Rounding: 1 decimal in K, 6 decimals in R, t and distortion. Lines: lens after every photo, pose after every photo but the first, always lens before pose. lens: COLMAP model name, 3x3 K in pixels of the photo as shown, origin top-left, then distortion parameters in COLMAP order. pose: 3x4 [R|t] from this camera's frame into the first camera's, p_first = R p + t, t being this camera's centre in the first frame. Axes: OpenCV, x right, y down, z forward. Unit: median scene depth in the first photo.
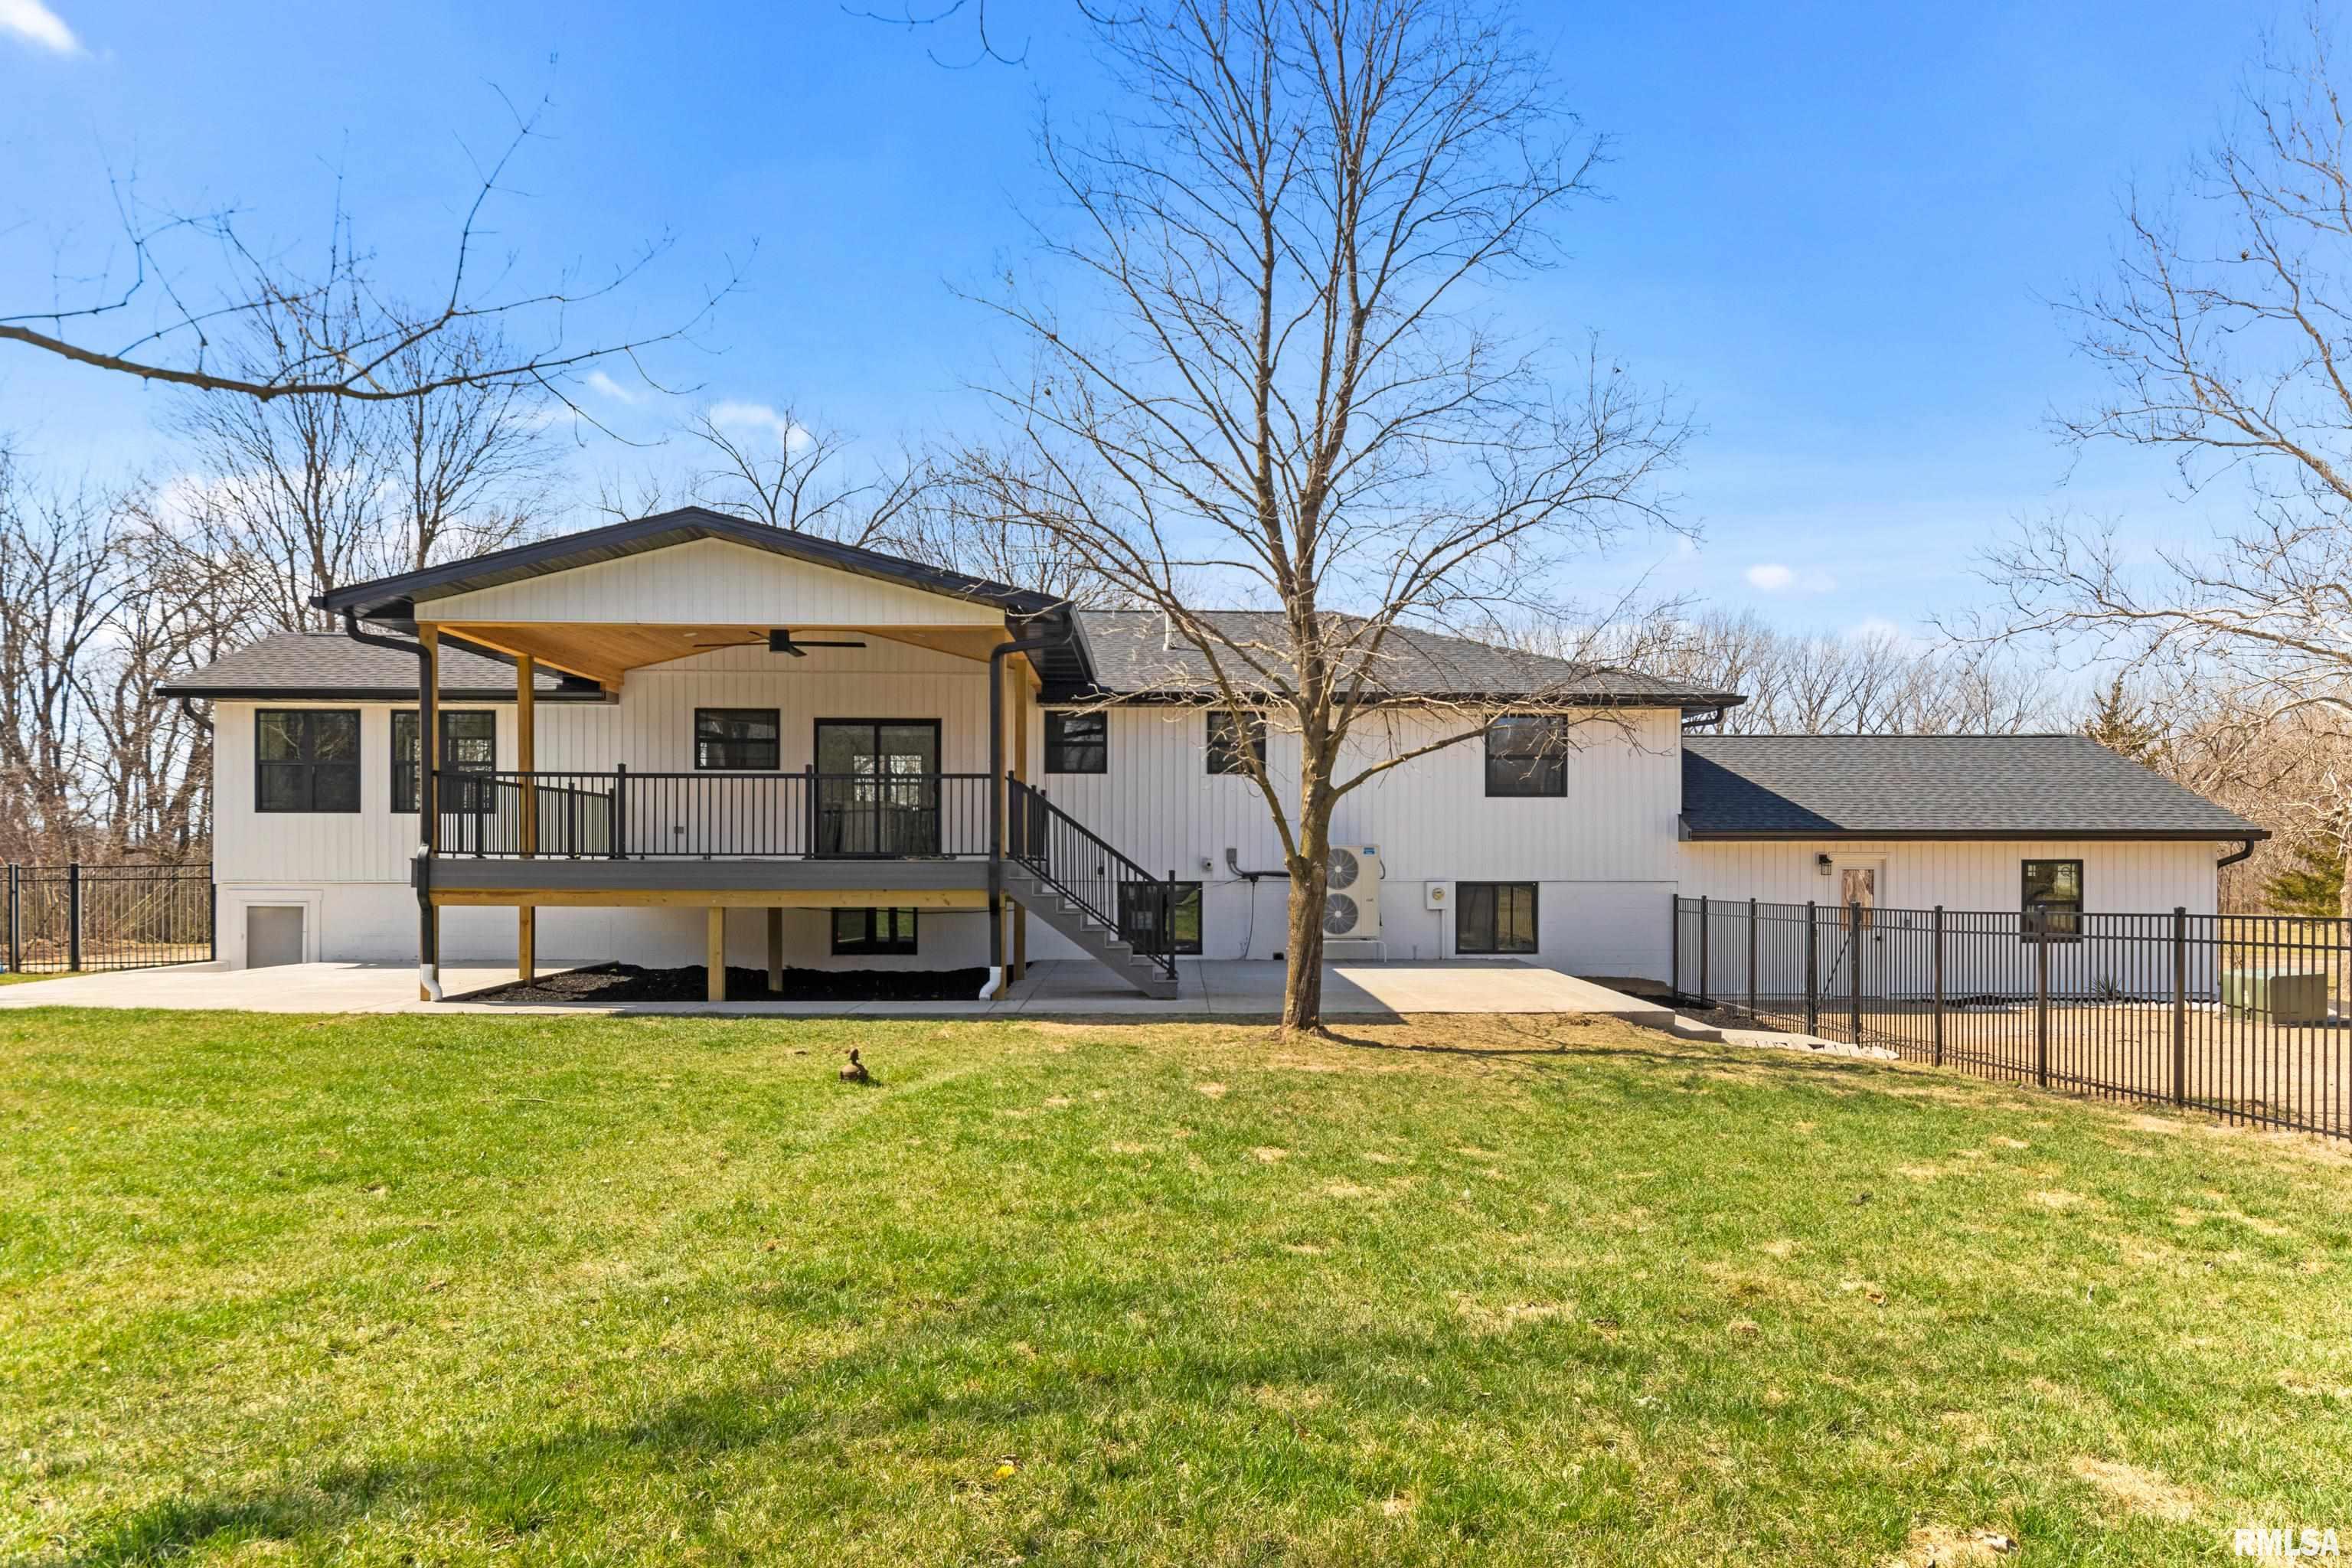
lens RADIAL K [[1605.8, 0, 1176.0], [0, 1605.8, 784.0], [0, 0, 1]] dist [0.001141, 0.000367]
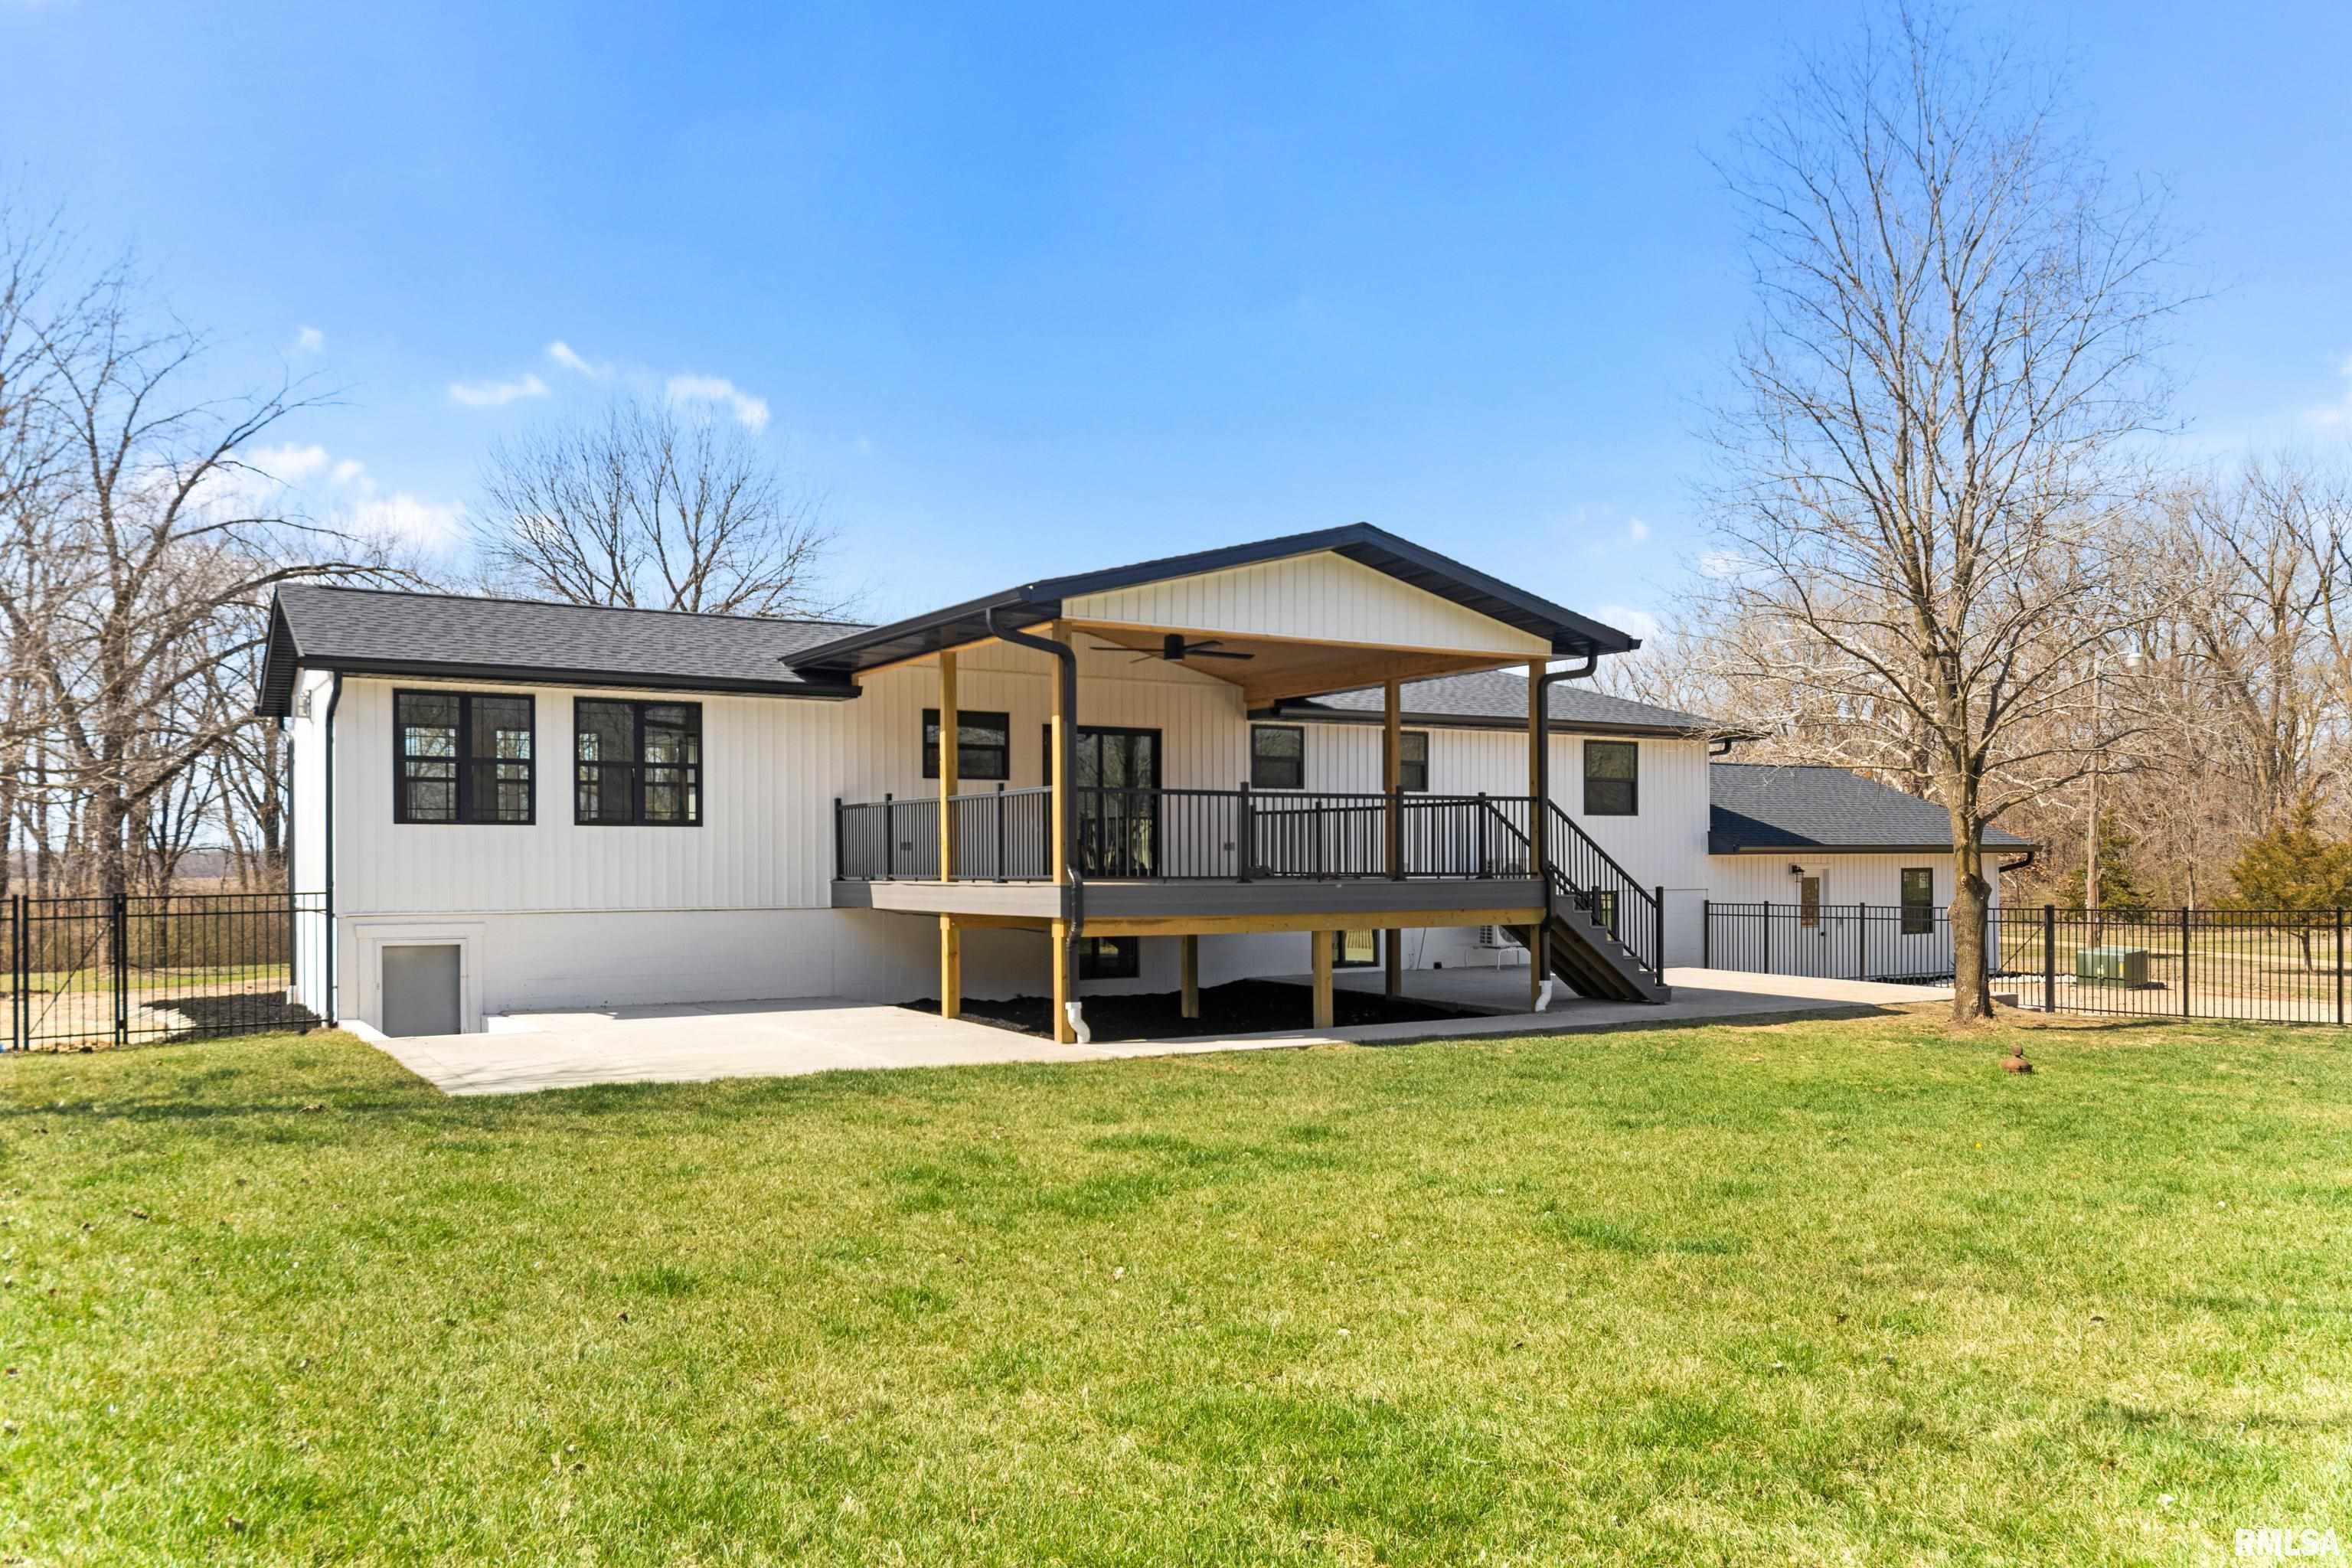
lens RADIAL K [[1783.0, 0, 1176.0], [0, 1783.0, 784.0], [0, 0, 1]] dist [0.001603, -0.000185]
pose [[0.865962, 0.016183, 0.499848, -0.674226], [-0.018028, 0.999837, -0.001138, -0.006906], [-0.499784, -0.008025, 0.866113, 0.077348]]
